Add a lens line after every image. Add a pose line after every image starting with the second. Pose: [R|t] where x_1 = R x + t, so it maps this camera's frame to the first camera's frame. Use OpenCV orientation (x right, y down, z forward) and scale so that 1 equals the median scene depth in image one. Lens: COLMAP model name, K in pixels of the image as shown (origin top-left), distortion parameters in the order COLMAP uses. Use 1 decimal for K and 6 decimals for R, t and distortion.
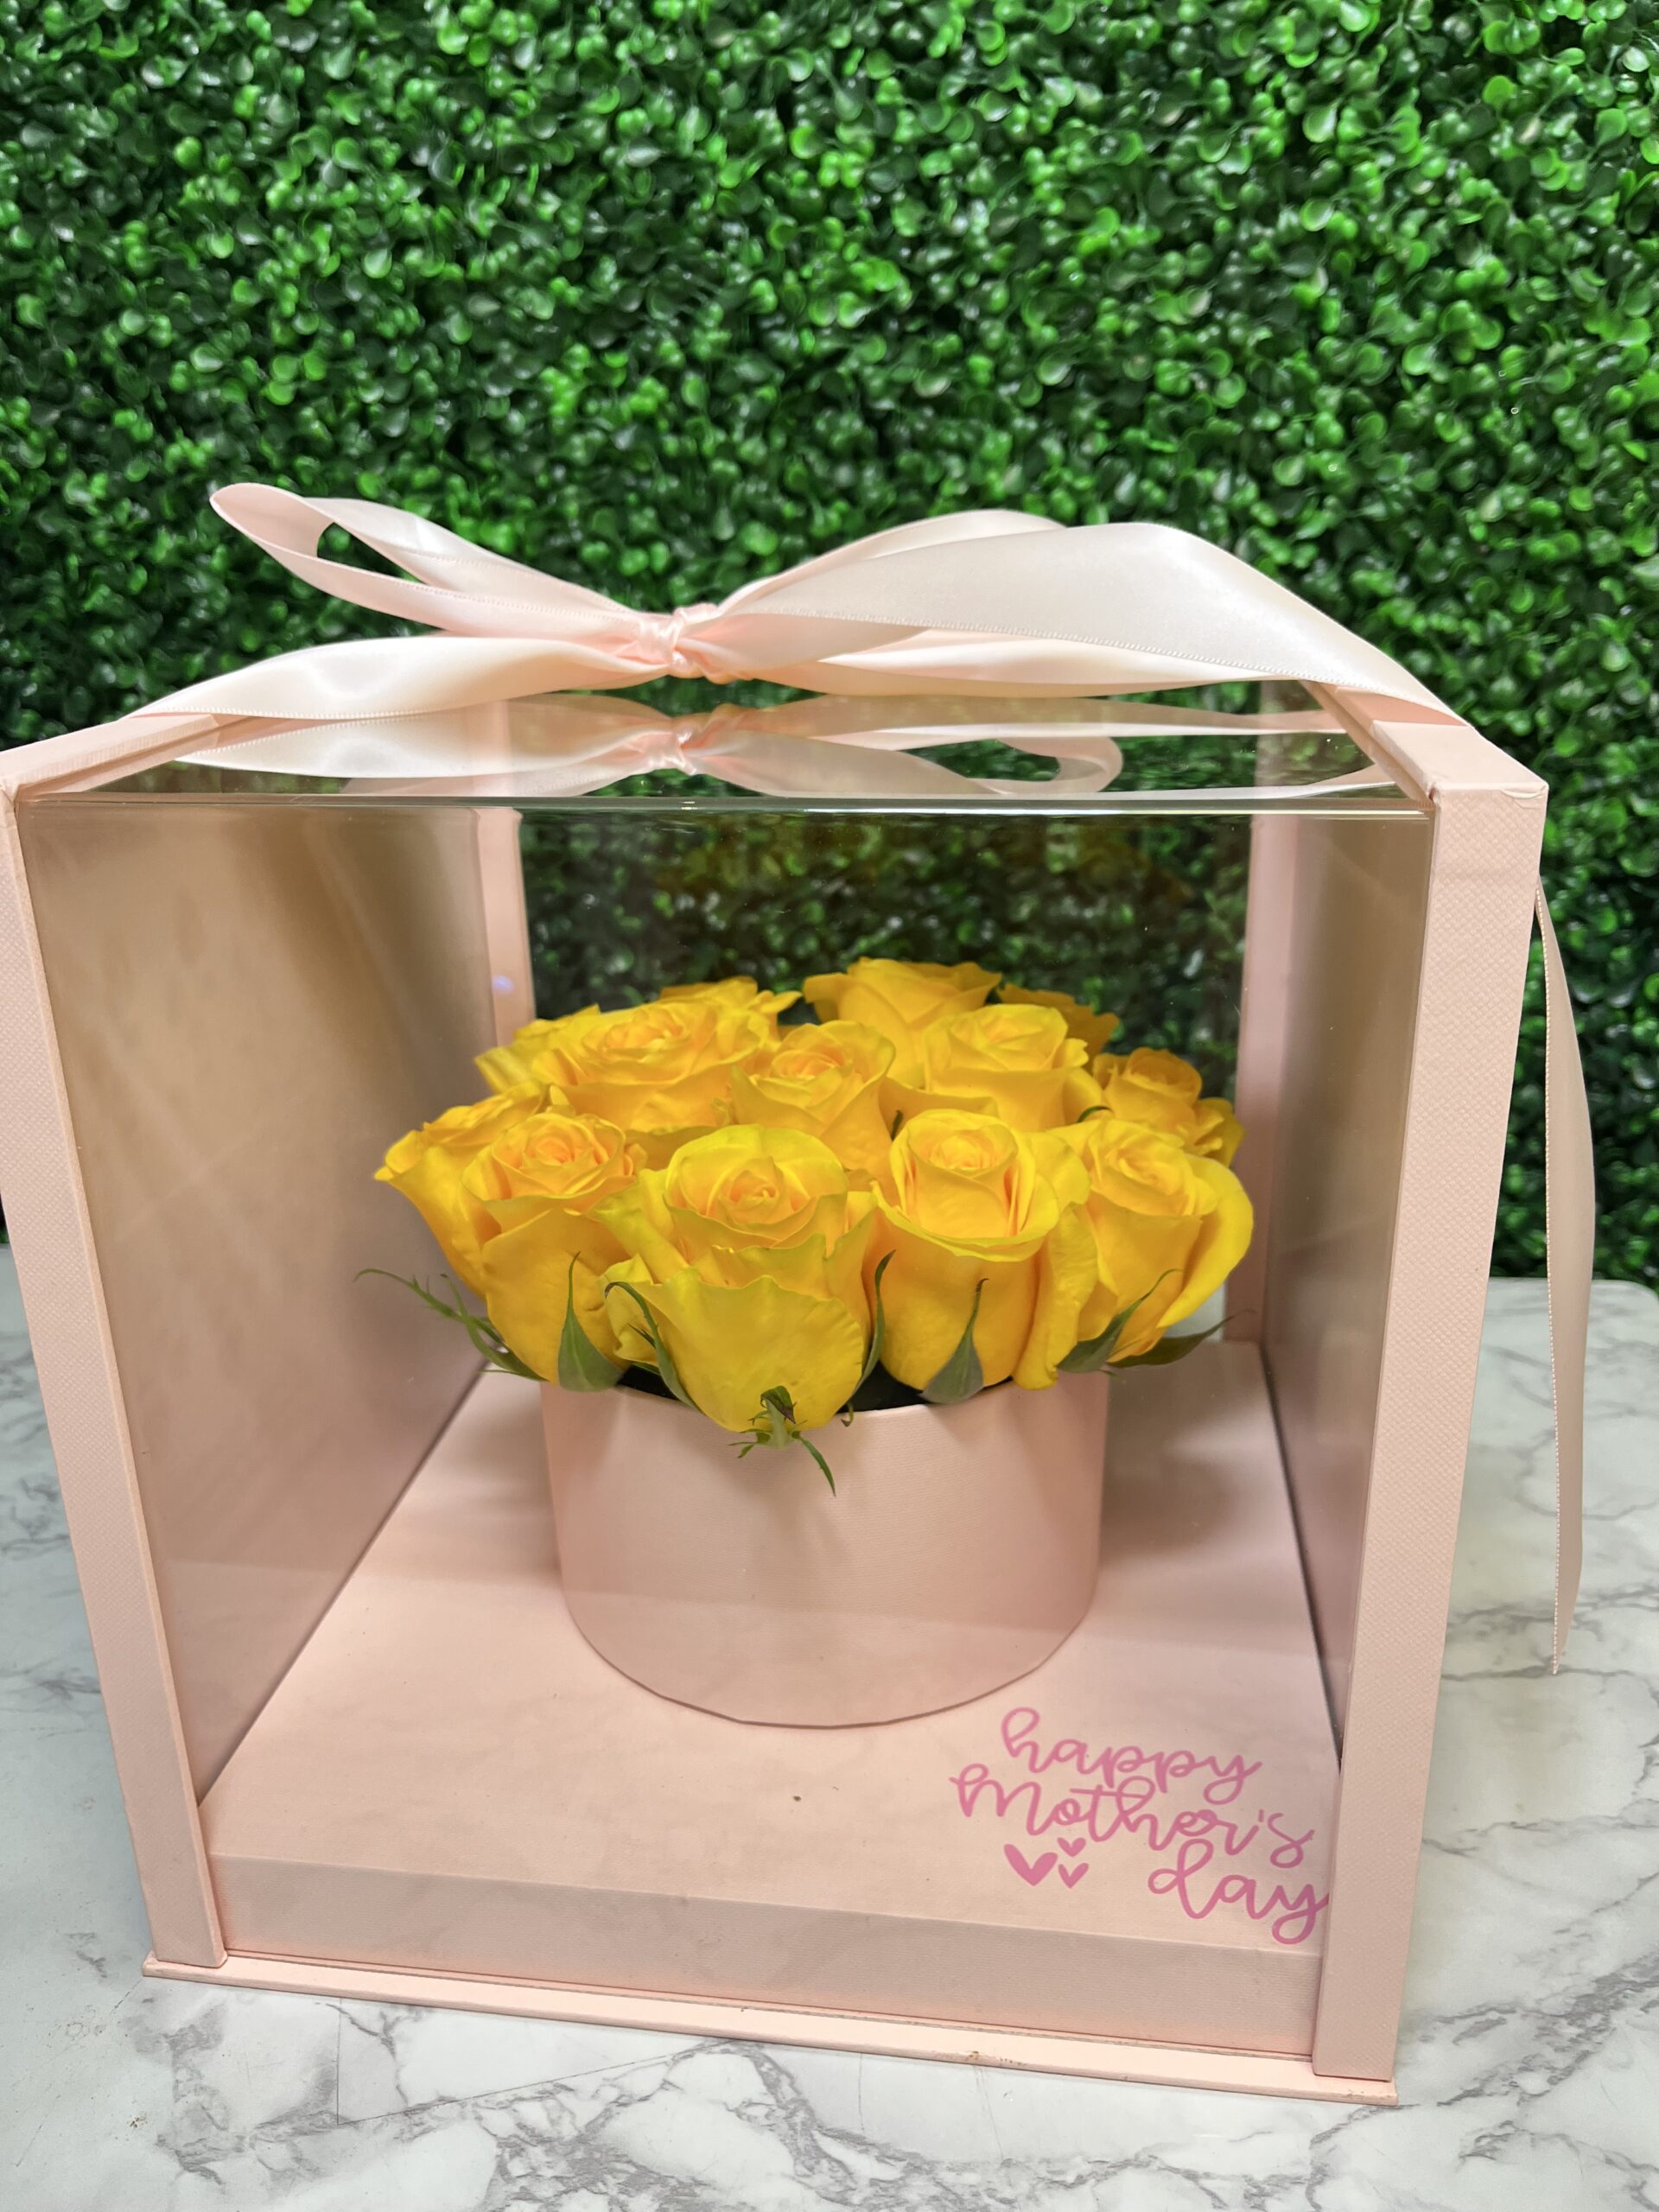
lens RADIAL K [[1694.2, 0, 855.2], [0, 1694.2, 1105.6], [0, 0, 1]] dist [0.096724, -0.158268]
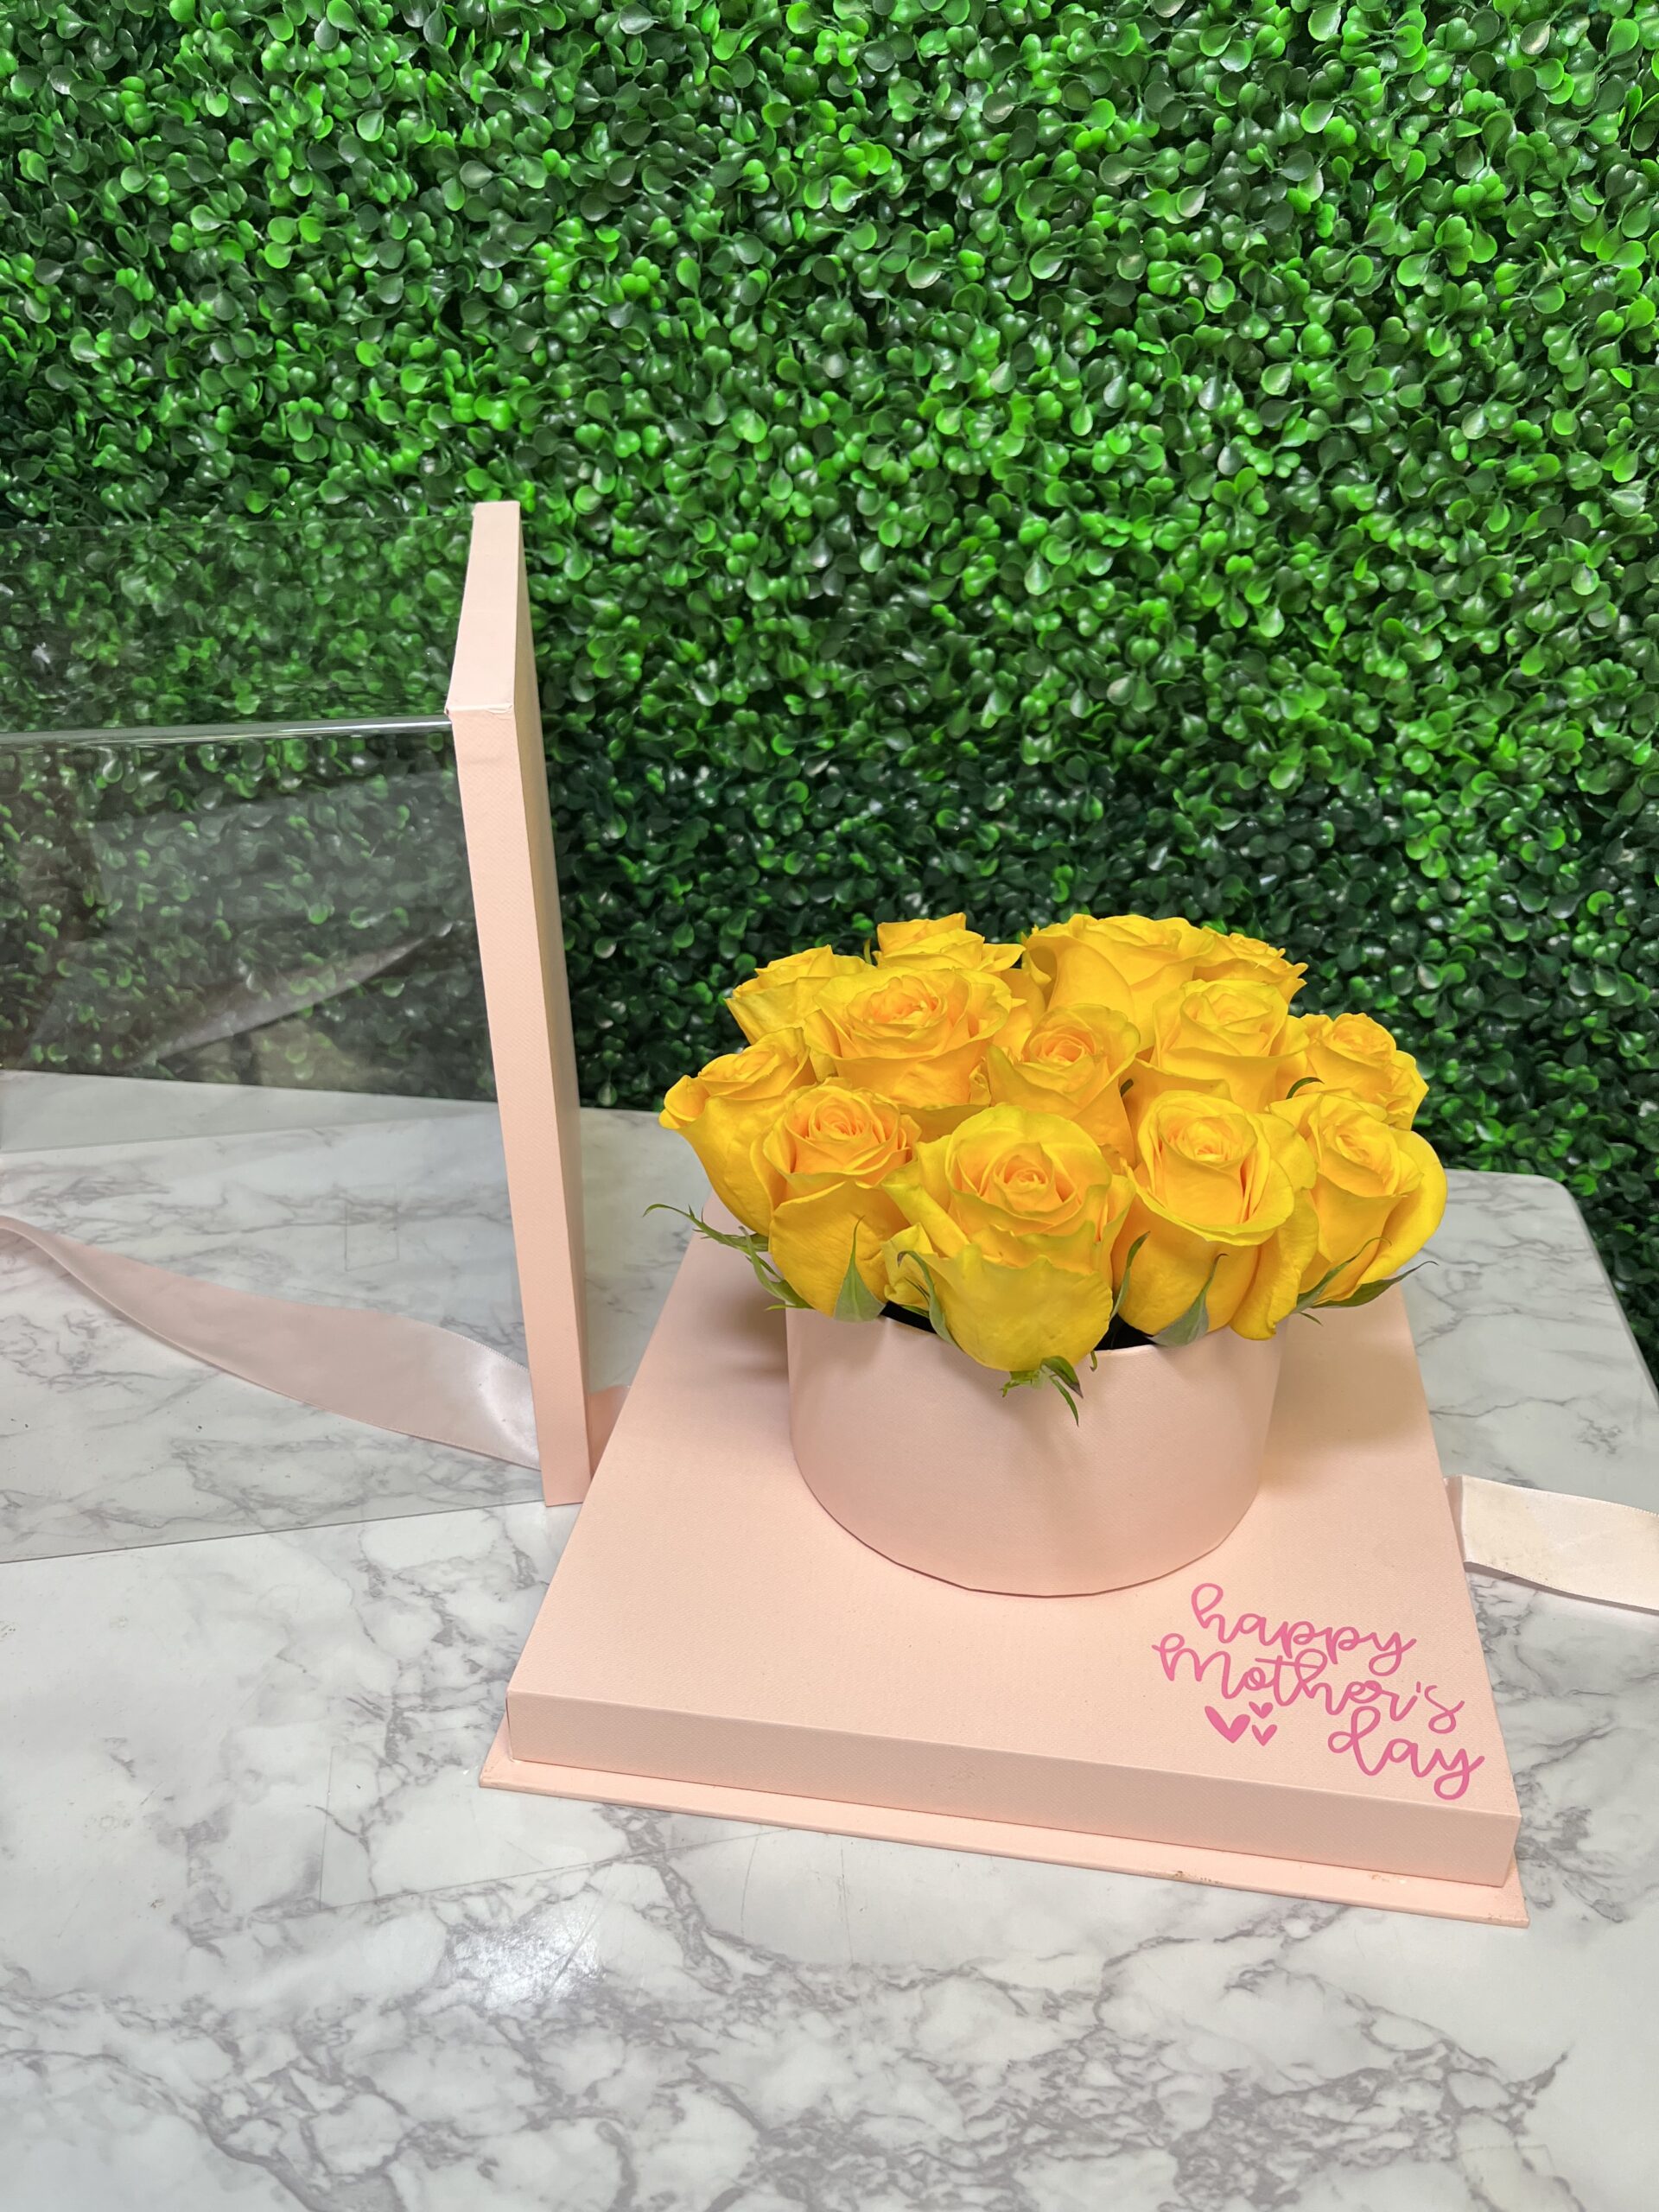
lens RADIAL K [[1691.2, 0, 860.9], [0, 1691.2, 1117.8], [0, 0, 1]] dist [0.087509, -0.138726]
pose [[0.998932, 0.040362, -0.022502, 0.050861], [-0.036087, 0.985516, 0.165698, -0.102538], [0.028864, -0.164709, 0.985920, -0.062262]]
